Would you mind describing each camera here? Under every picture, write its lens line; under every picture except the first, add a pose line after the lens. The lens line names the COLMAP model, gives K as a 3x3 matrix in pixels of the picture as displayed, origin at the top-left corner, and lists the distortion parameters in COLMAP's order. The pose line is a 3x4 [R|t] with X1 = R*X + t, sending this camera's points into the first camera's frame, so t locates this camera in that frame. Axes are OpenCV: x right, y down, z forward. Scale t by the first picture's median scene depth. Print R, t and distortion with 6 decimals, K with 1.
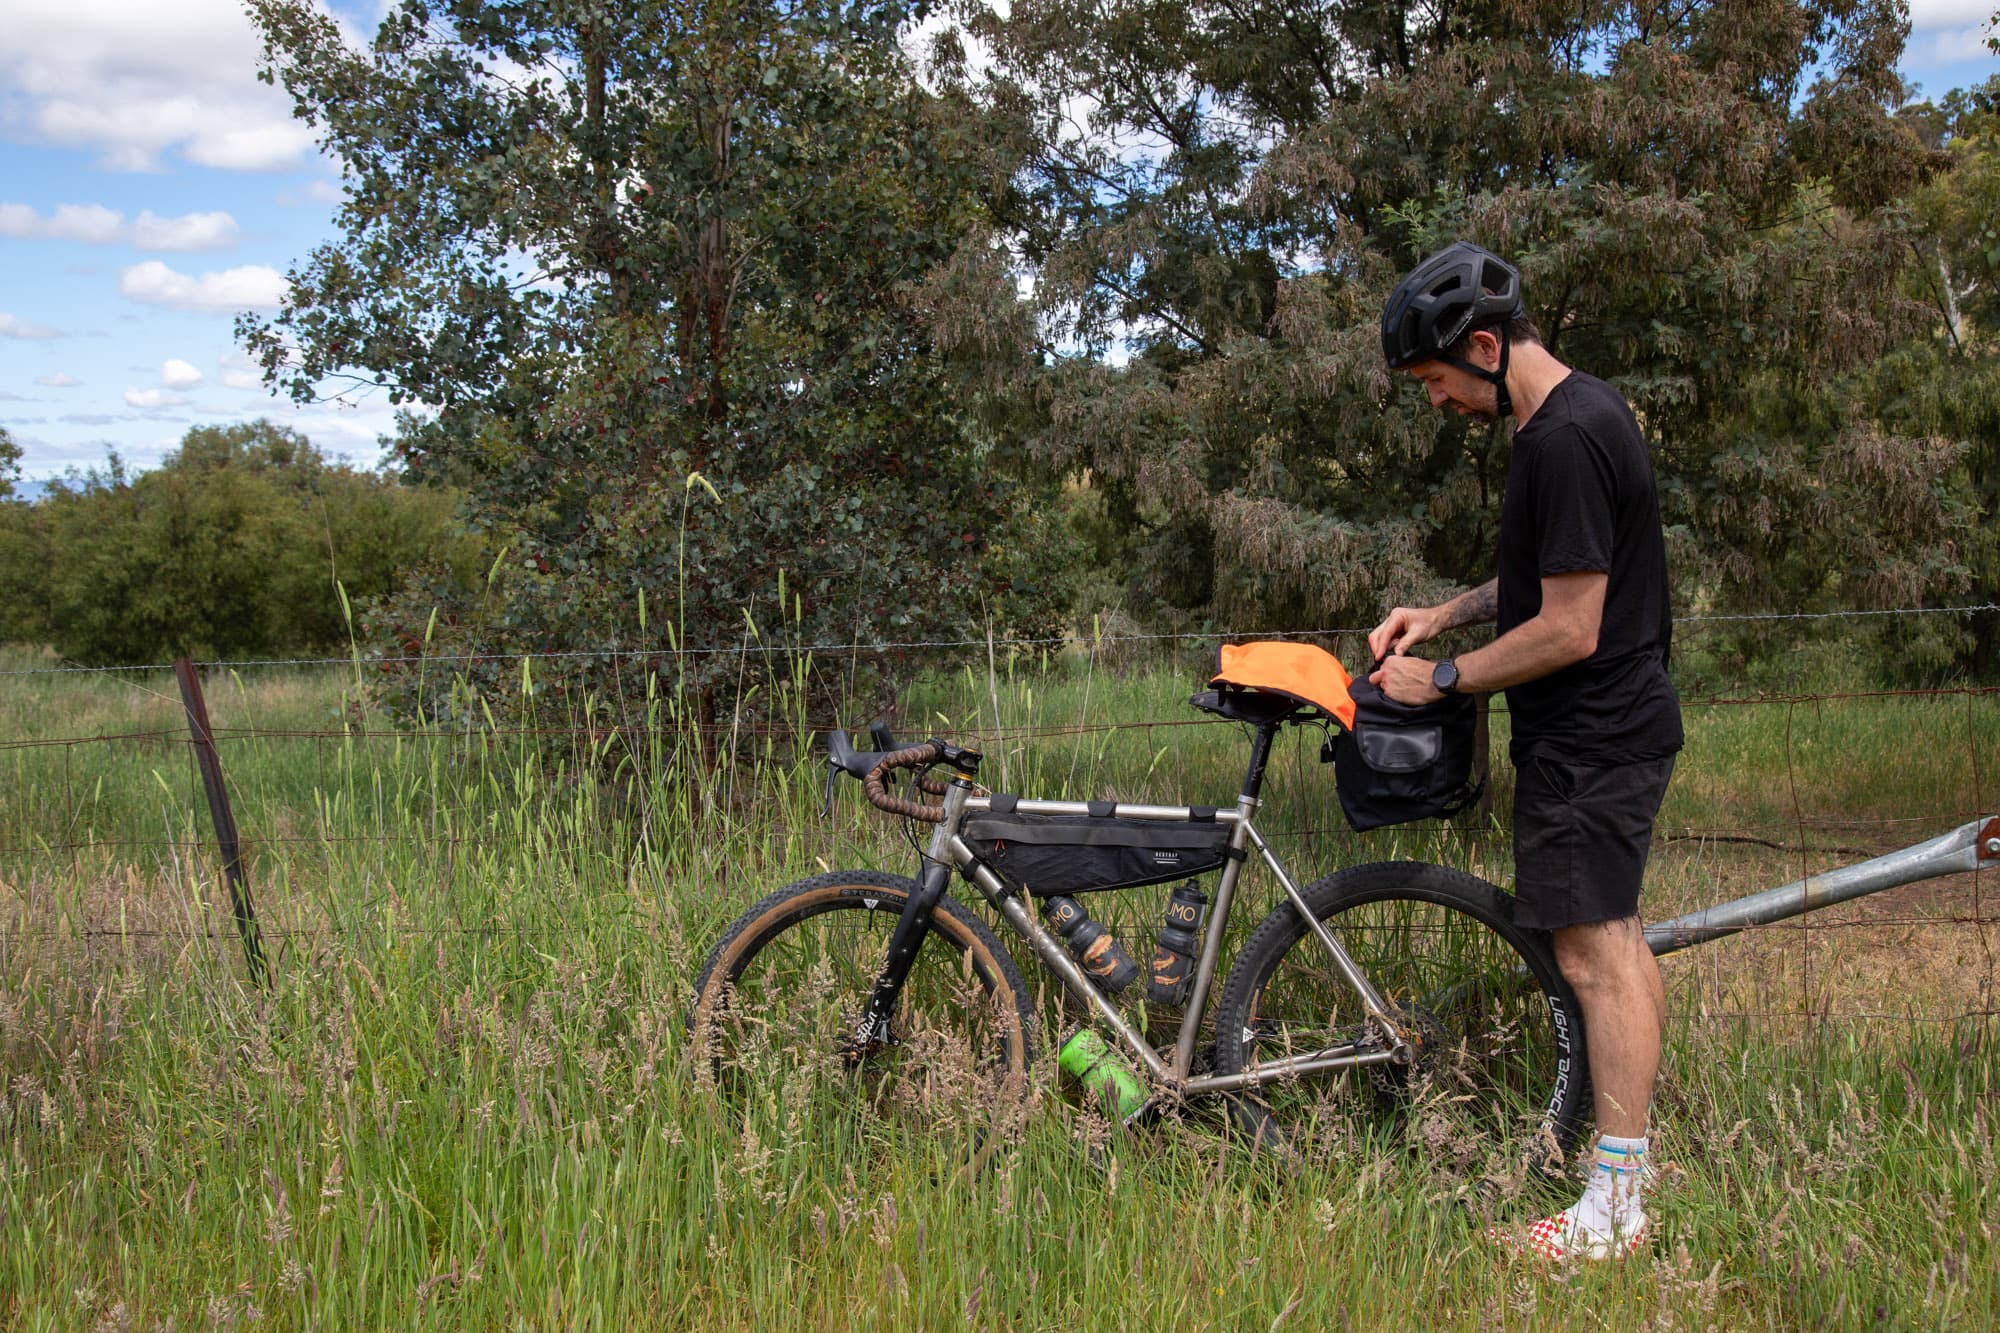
lens RADIAL K [[2248.9, 0, 1000.0], [0, 2248.9, 666.5], [0, 0, 1]] dist [0.031296, 0.164313]
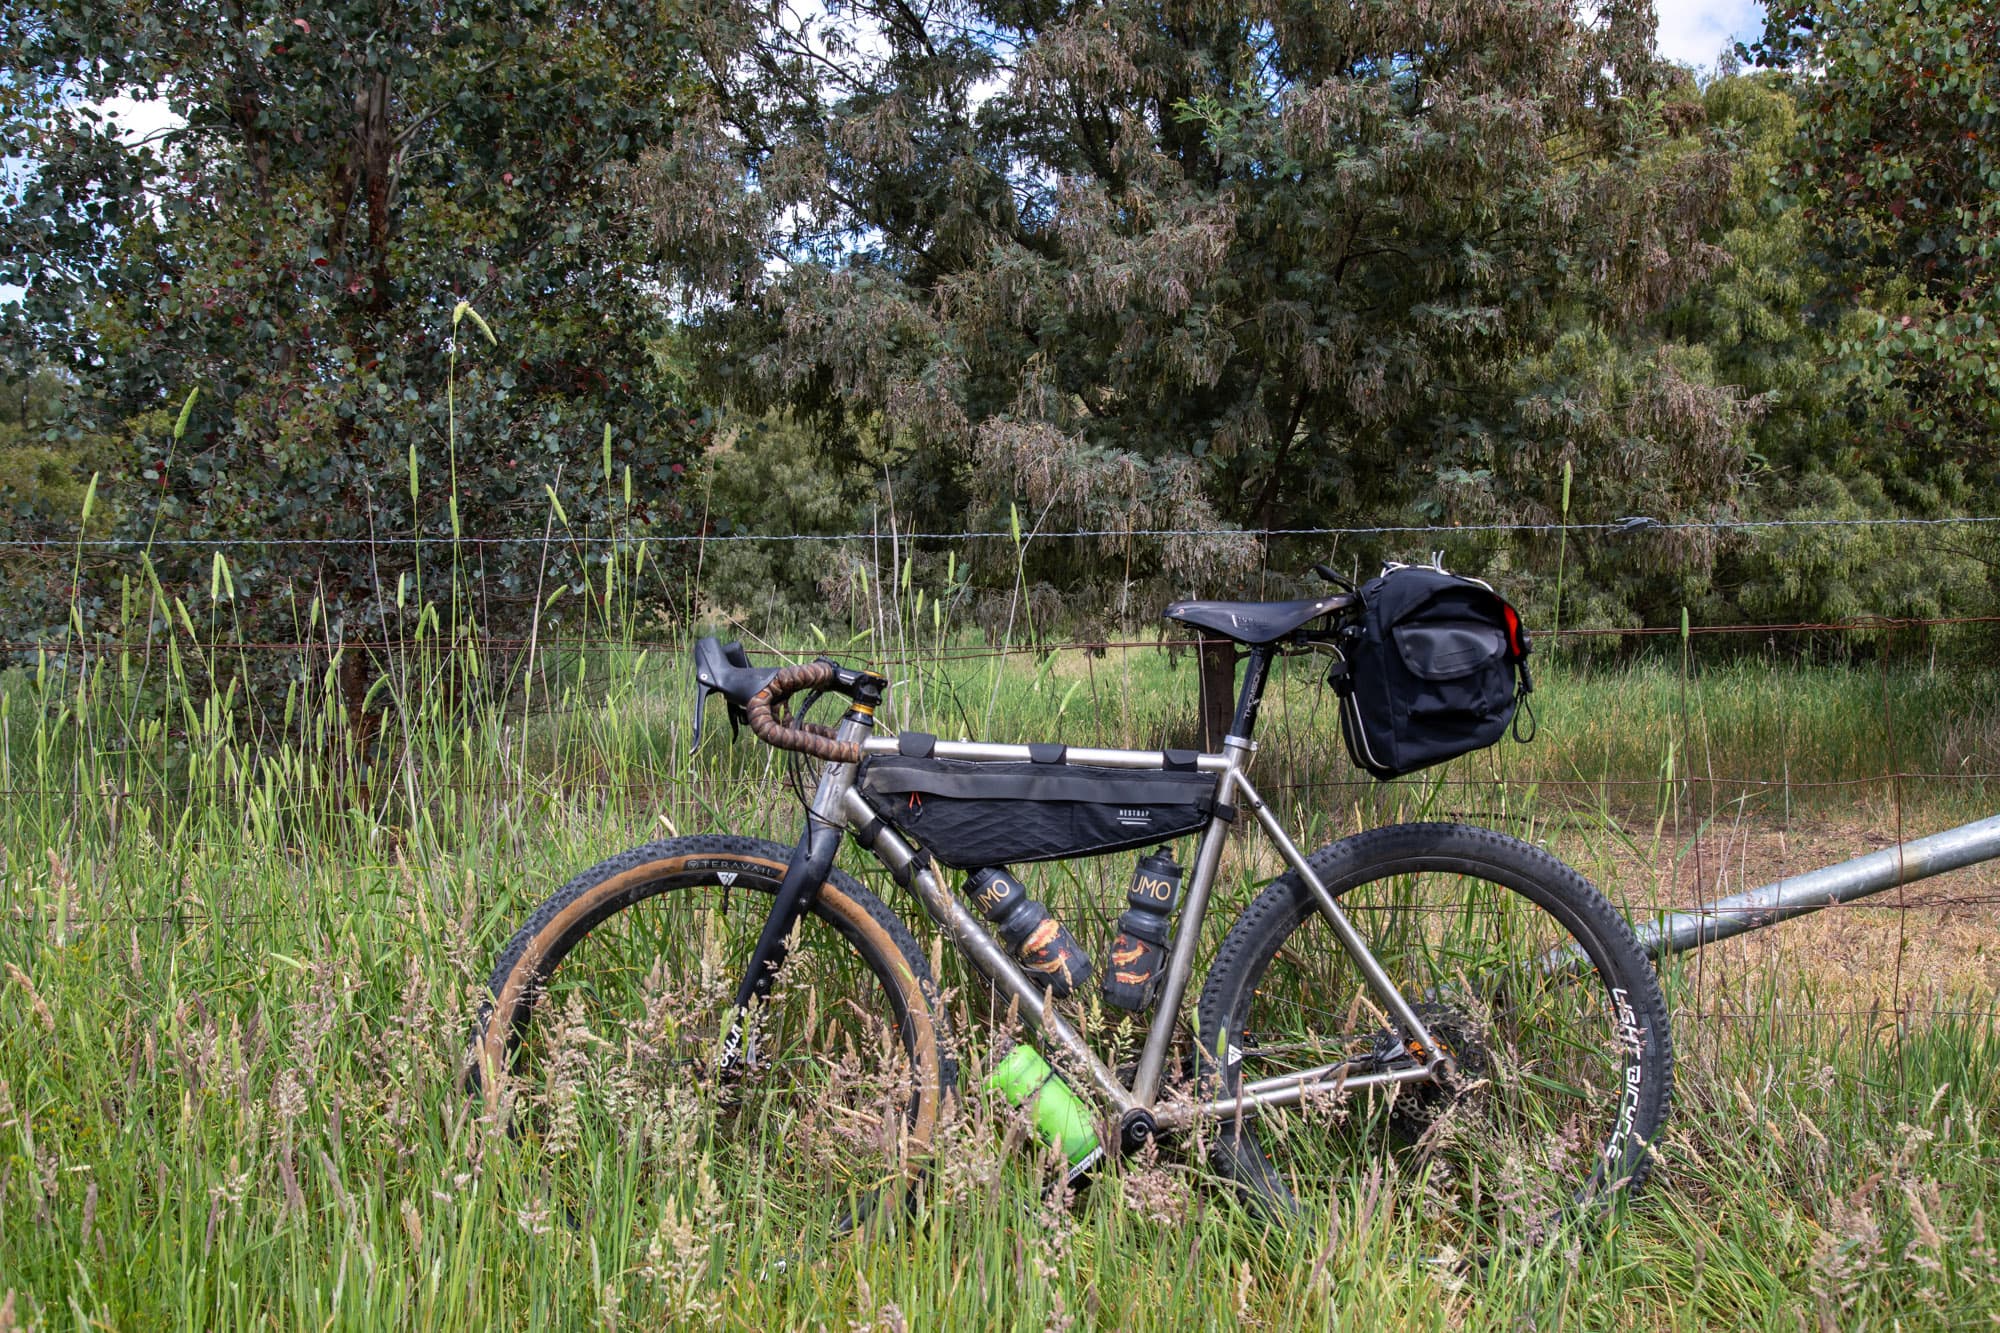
lens RADIAL K [[2248.9, 0, 1000.0], [0, 2248.9, 666.5], [0, 0, 1]] dist [0.031296, 0.164313]
pose [[0.982527, 0.015864, 0.185443, -0.110210], [-0.016827, 0.999852, 0.003618, 0.031308], [-0.185358, -0.006675, 0.982648, 0.255306]]
